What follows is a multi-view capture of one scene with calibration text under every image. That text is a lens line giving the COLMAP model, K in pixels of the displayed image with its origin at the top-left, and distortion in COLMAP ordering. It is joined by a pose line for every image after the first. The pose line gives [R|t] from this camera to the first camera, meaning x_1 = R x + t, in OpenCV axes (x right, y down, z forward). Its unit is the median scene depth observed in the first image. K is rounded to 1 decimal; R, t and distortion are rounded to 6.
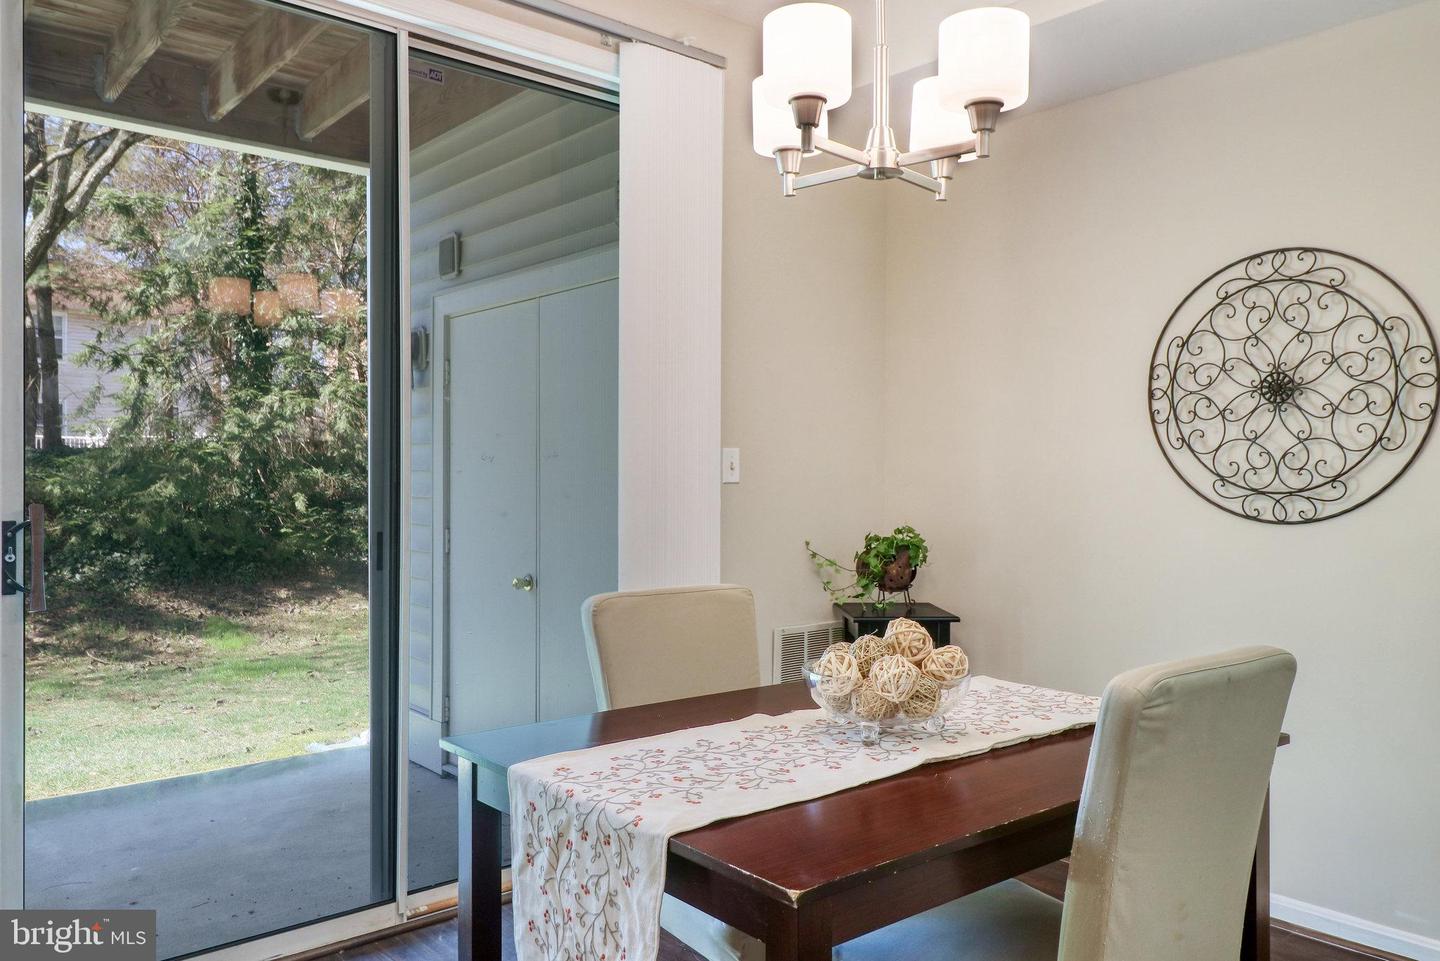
lens RADIAL K [[1072.3, 0, 715.0], [0, 1072.3, 484.5], [0, 0, 1]] dist [-0.006375, 0.001454]
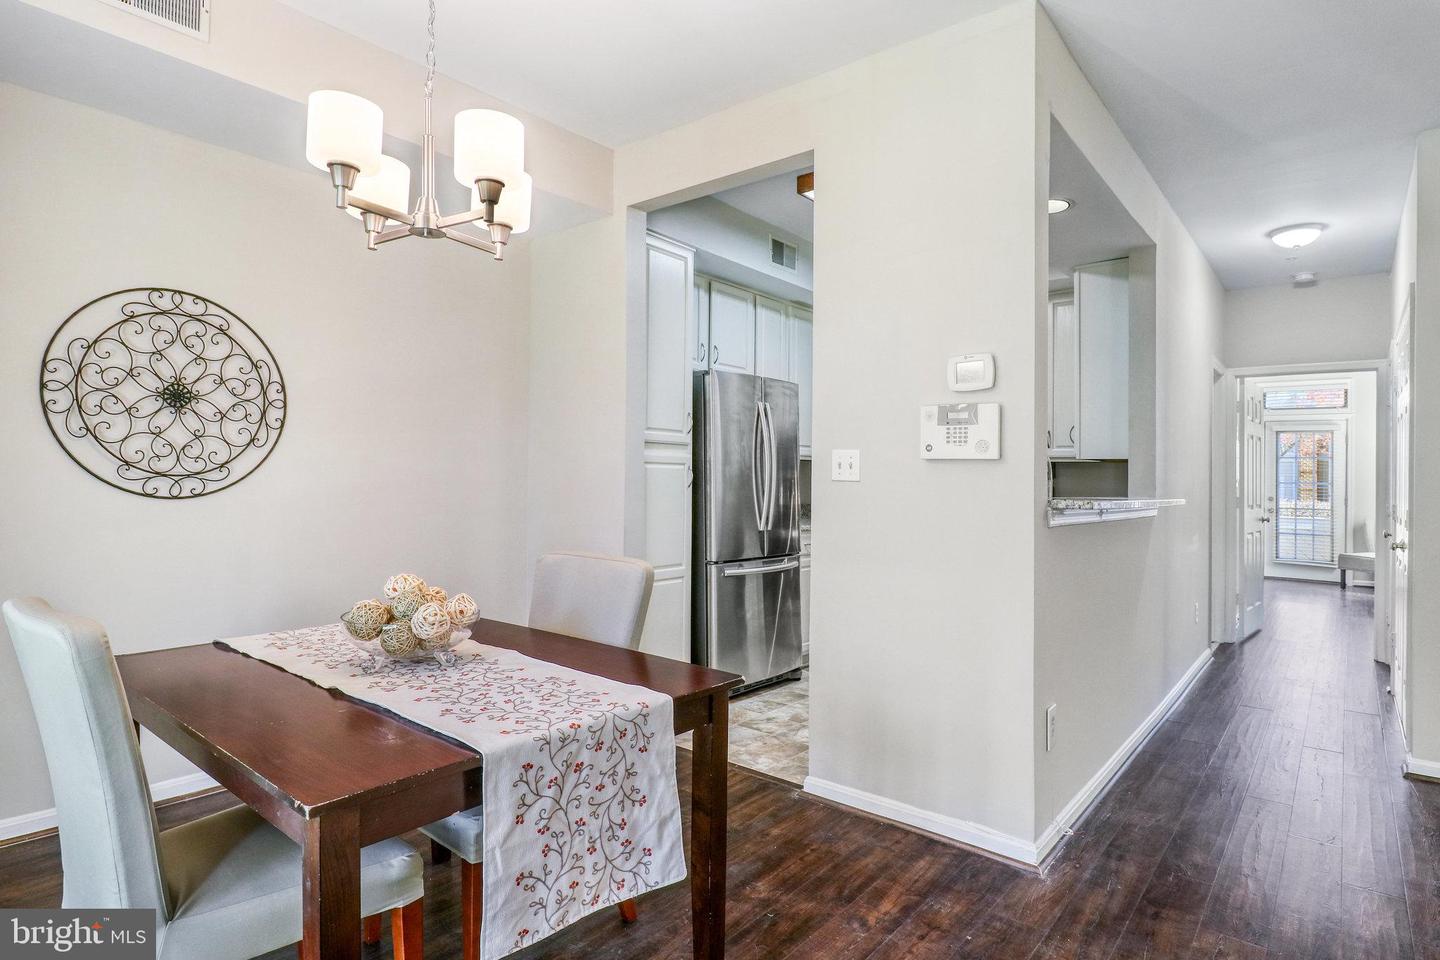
lens RADIAL K [[783.3, 0, 710.9], [0, 783.3, 472.2], [0, 0, 1]] dist [0.005099, -0.009568]
pose [[-0.165248, -0.001485, 0.986251, -0.547069], [-0.008690, 0.999962, 0.000050, -0.001852], [-0.986214, -0.008562, -0.165255, 0.522710]]
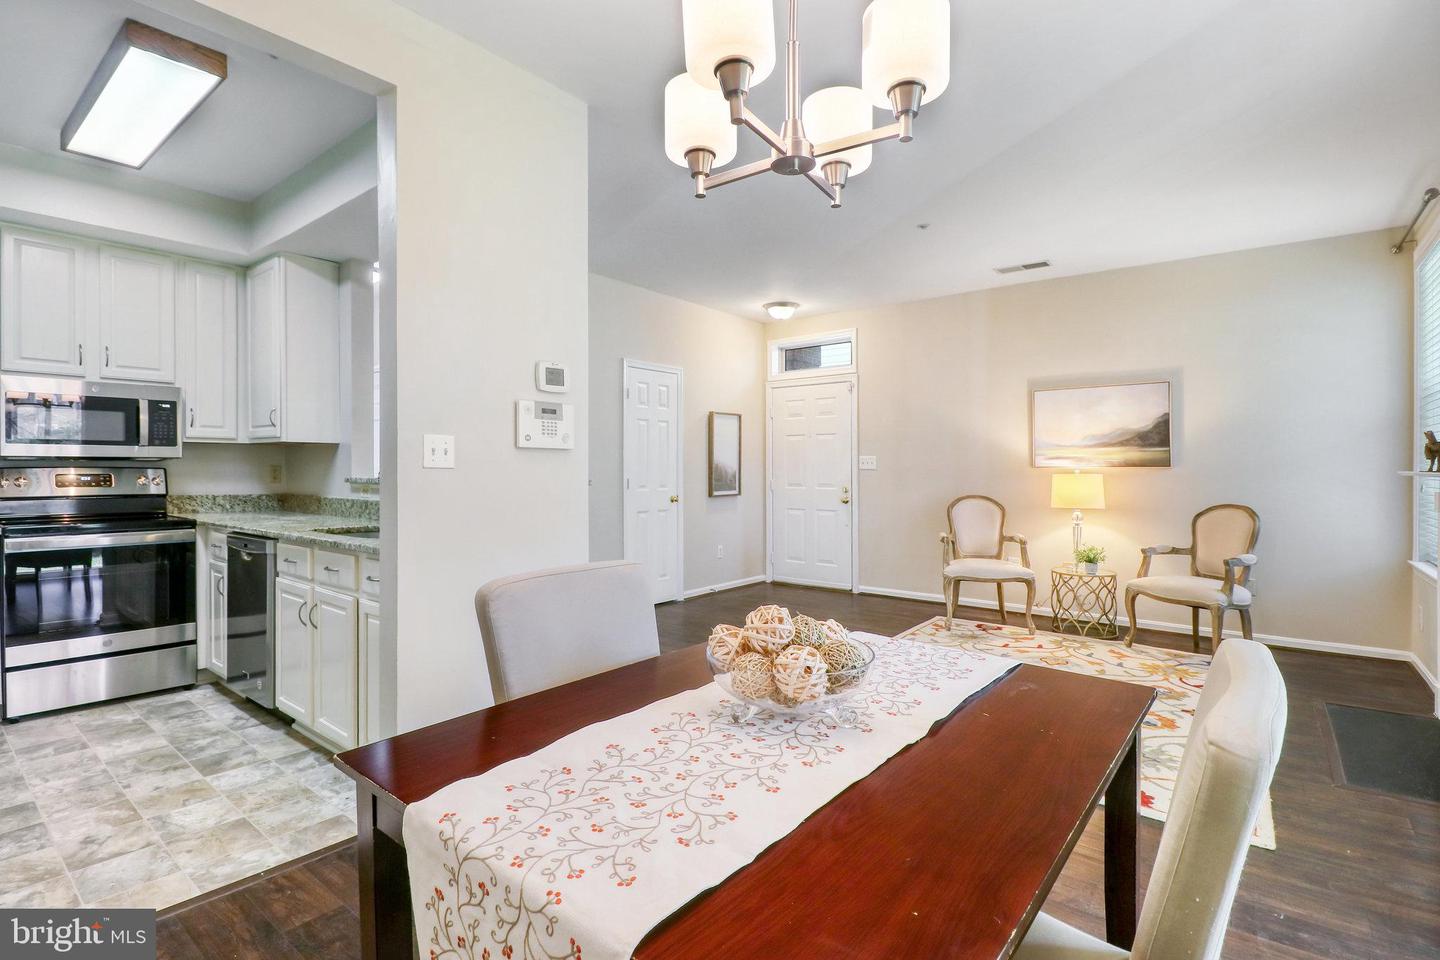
lens RADIAL K [[694.5, 0, 713.9], [0, 694.5, 469.3], [0, 0, 1]] dist [0.015229, -0.018413]
pose [[-0.982861, -0.010403, -0.184054, 0.228623], [-0.012338, 0.999880, 0.009373, -0.002464], [0.183934, 0.011483, -0.982871, 1.061239]]
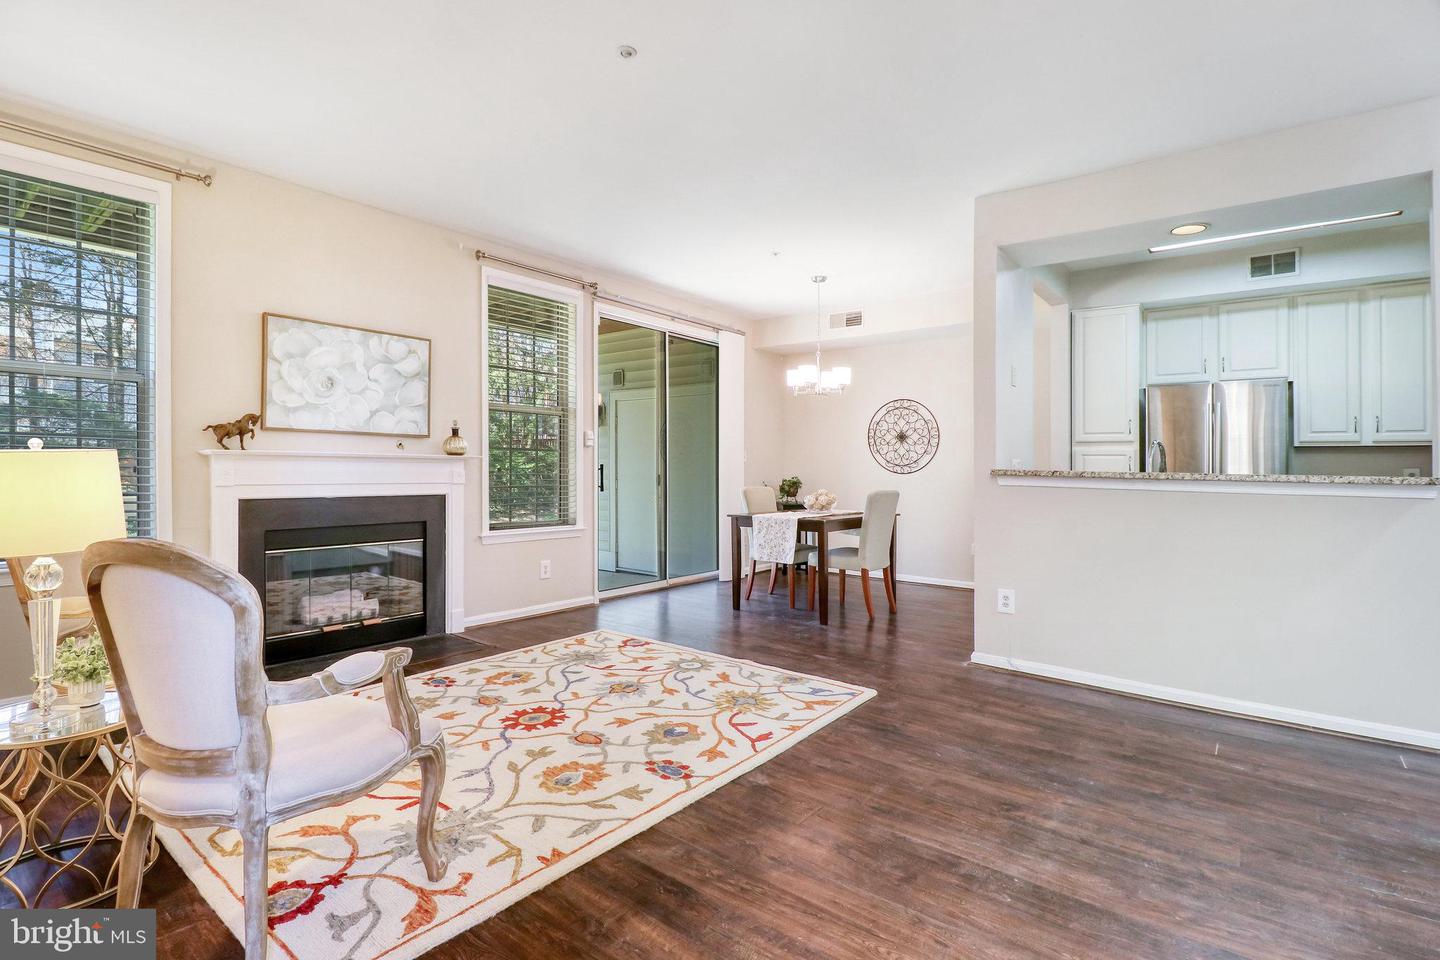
lens RADIAL K [[670.1, 0, 717.5], [0, 670.1, 459.1], [0, 0, 1]] dist [0.006634, -0.015939]
pose [[0.983989, 0.007689, 0.178063, -0.522171], [-0.004257, 0.999798, -0.019648, 0.035280], [-0.178178, 0.018576, 0.983823, -1.187659]]
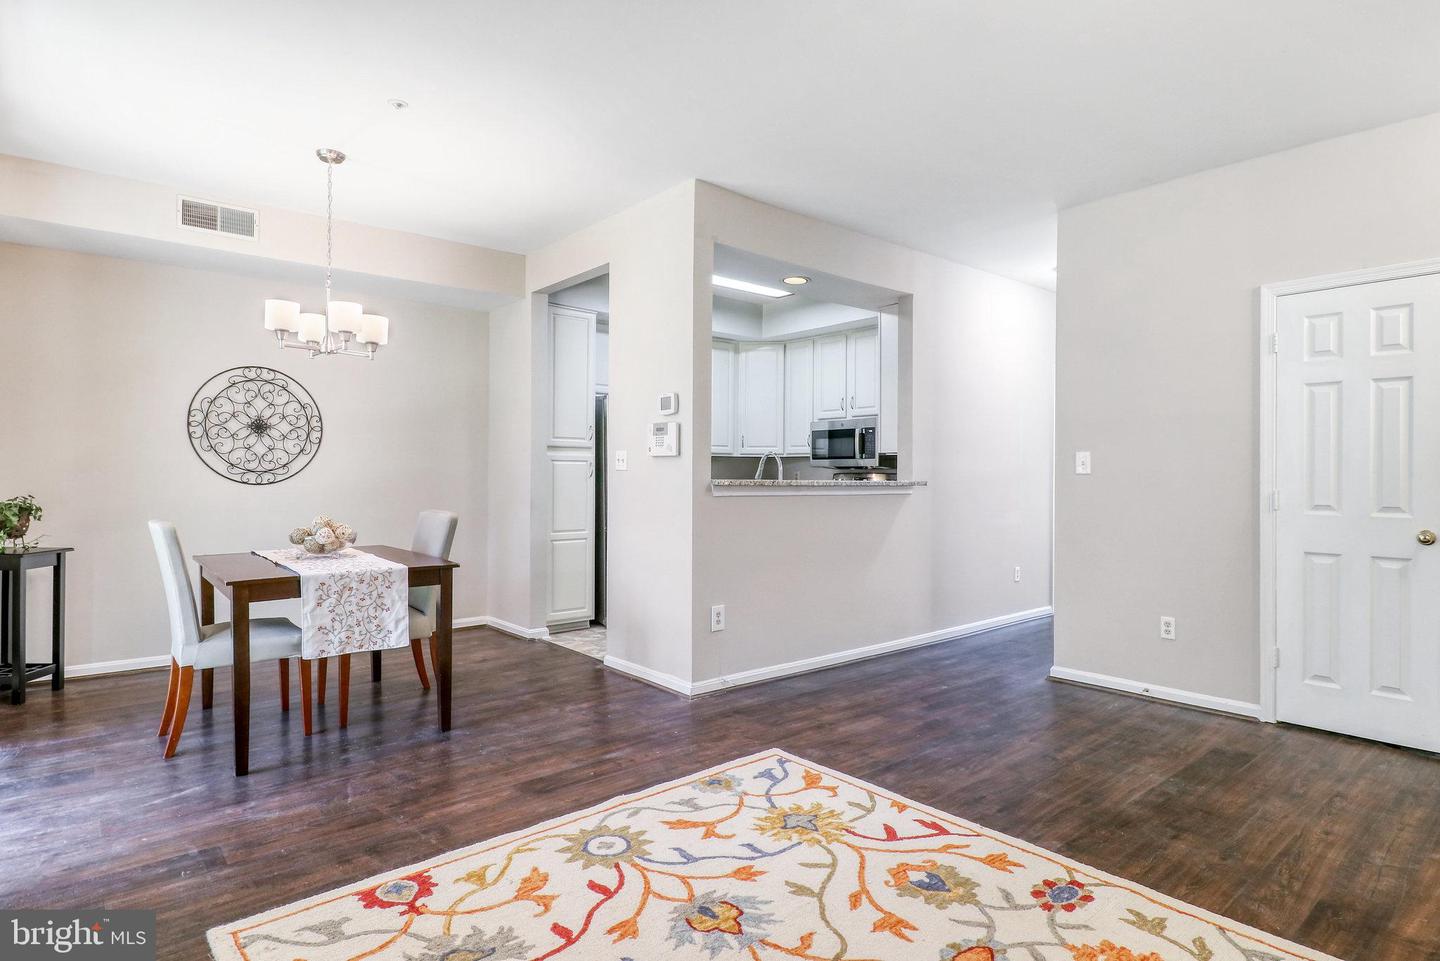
lens RADIAL K [[778.3, 0, 708.1], [0, 778.3, 467.1], [0, 0, 1]] dist [-0.003404, -0.002028]
pose [[0.021048, 0.001581, 0.999777, -1.175976], [0.003077, 0.999994, -0.001646, 0.004367], [-0.999774, 0.003111, 0.021043, -0.015216]]
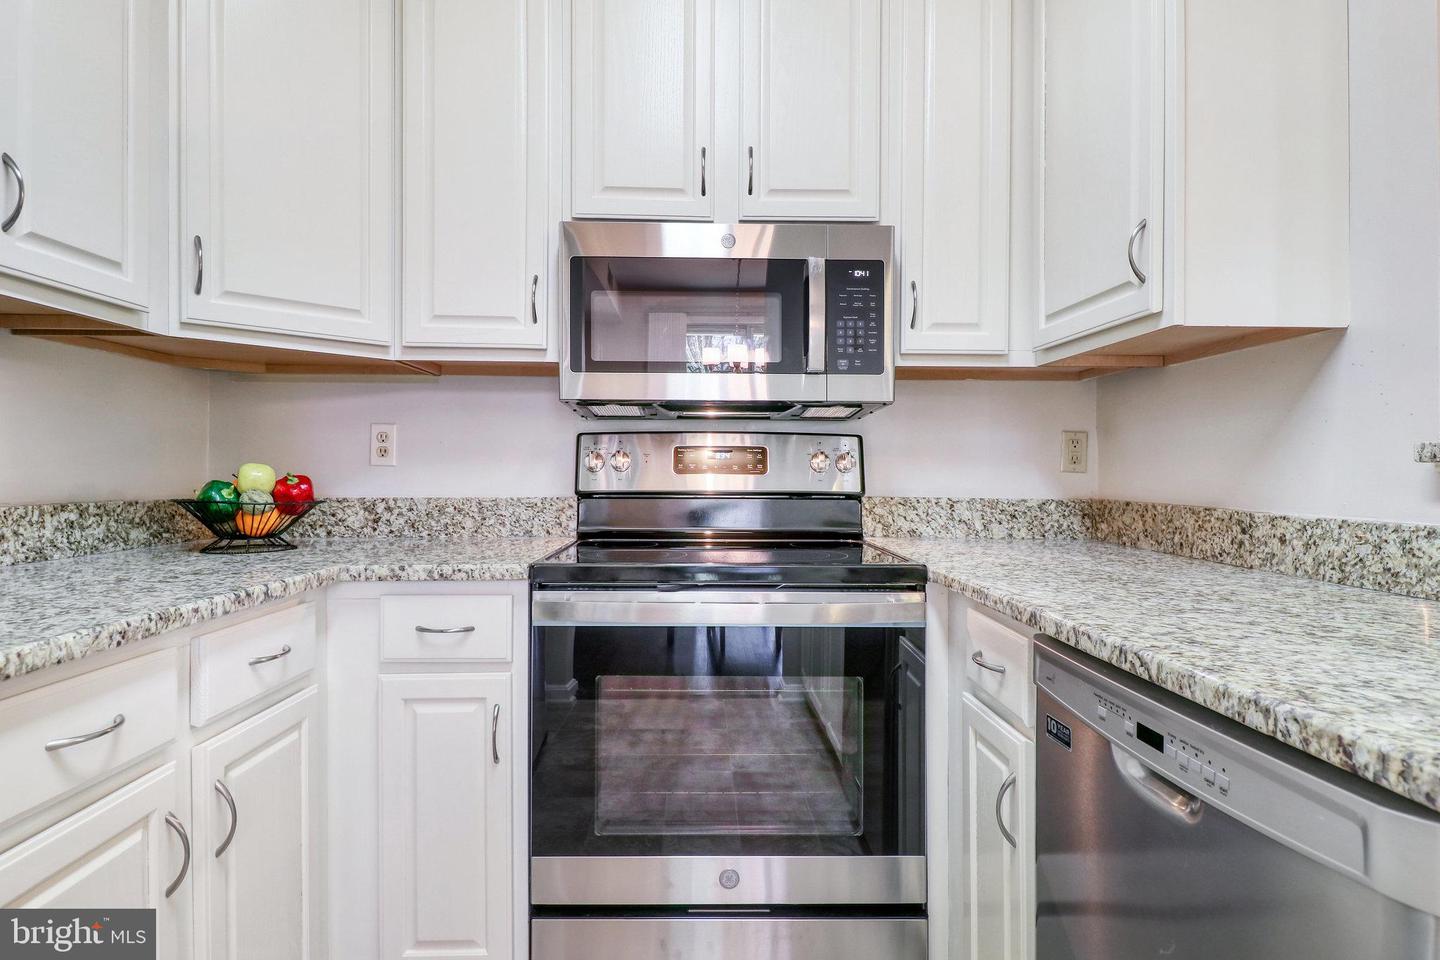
lens RADIAL K [[783.3, 0, 710.9], [0, 783.3, 472.2], [0, 0, 1]] dist [0.005099, -0.009568]
pose [[-0.777221, -0.012619, 0.629101, 0.716806], [-0.005073, 0.999892, 0.013789, 0.046415], [-0.629207, 0.007526, -0.777201, 0.113617]]
